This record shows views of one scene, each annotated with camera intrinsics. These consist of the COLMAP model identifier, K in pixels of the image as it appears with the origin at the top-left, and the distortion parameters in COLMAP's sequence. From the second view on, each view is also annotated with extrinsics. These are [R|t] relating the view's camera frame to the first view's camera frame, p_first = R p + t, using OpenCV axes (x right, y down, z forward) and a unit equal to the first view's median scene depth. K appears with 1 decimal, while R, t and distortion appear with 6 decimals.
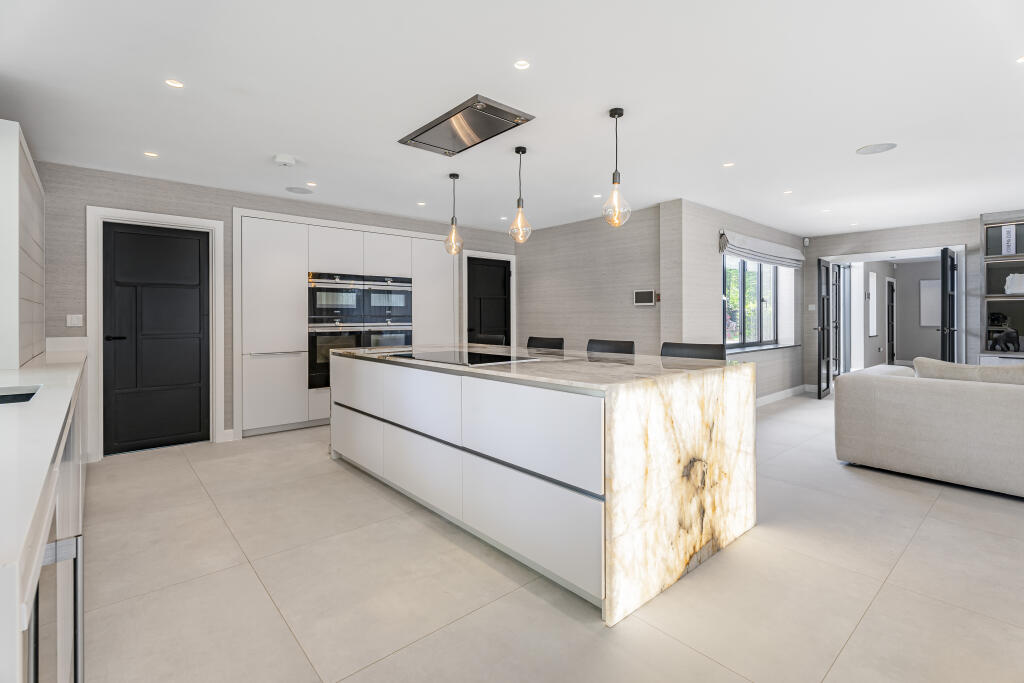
lens RADIAL K [[470.2, 0, 515.1], [0, 470.2, 314.6], [0, 0, 1]] dist [-0.013615, 0.000049]
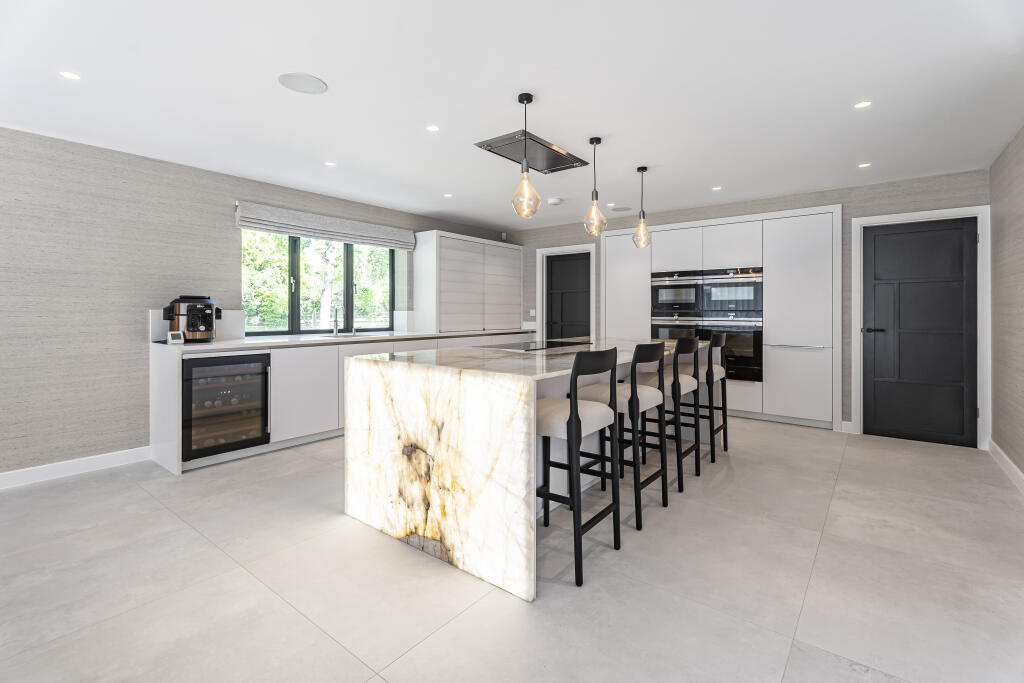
lens RADIAL K [[470.2, 0, 521.3], [0, 470.2, 314.6], [0, 0, 1]] dist [-0.013615, 0.000049]
pose [[0.187475, 0.008965, -0.982228, 0.731641], [0.005078, 0.999936, 0.010096, 0.000418], [0.982256, -0.006880, 0.187418, 0.515283]]
